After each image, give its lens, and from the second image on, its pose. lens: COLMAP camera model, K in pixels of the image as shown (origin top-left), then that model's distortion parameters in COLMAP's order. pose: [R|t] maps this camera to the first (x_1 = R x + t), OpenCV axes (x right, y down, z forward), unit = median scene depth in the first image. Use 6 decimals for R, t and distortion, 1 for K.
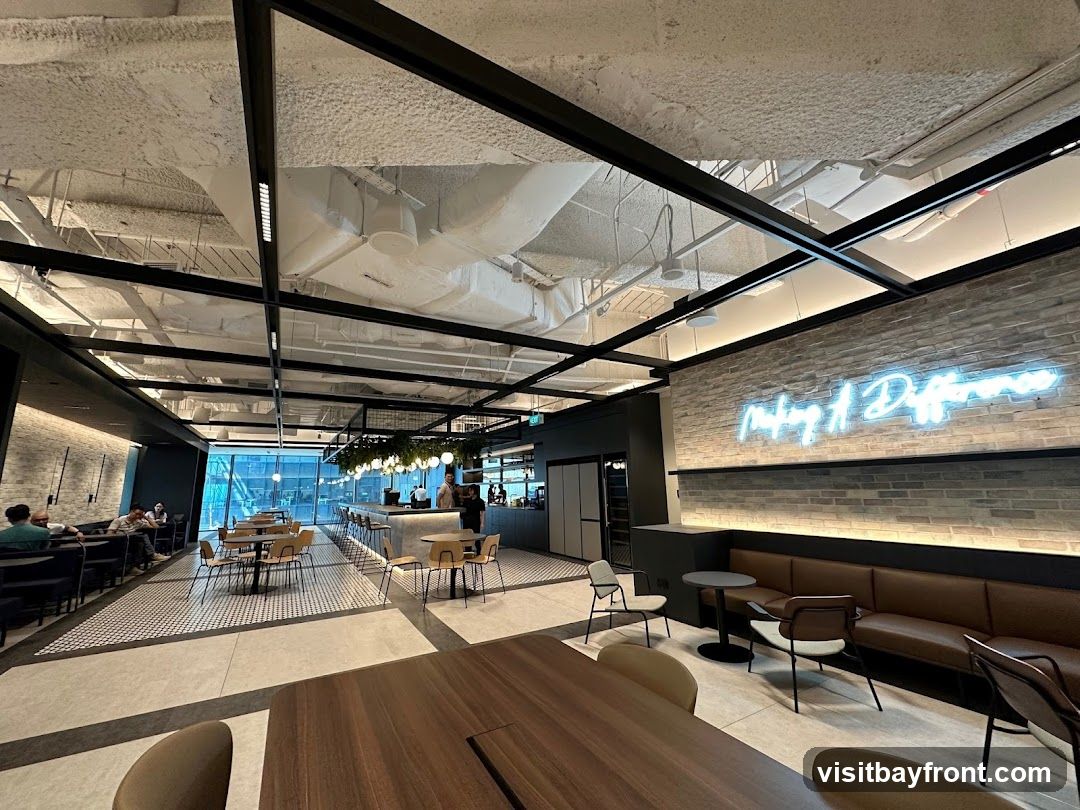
lens RADIAL K [[429.6, 0, 534.5], [0, 429.6, 405.0], [0, 0, 1]] dist [0.002380, 0.000143]
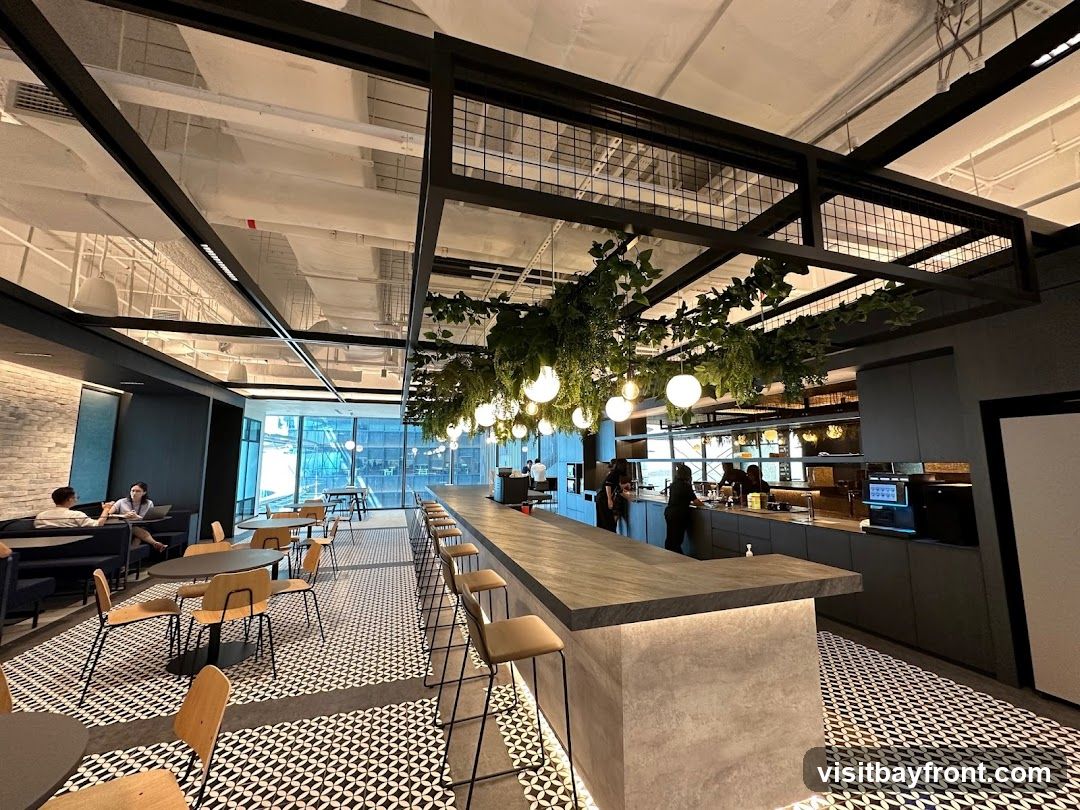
lens RADIAL K [[429.6, 0, 542.1], [0, 429.6, 406.3], [0, 0, 1]] dist [0.002380, 0.000143]
pose [[0.981474, -0.005525, -0.191516, -0.204817], [0.017971, 0.997832, 0.063311, 0.091084], [0.190751, -0.065580, 0.979445, 0.524116]]
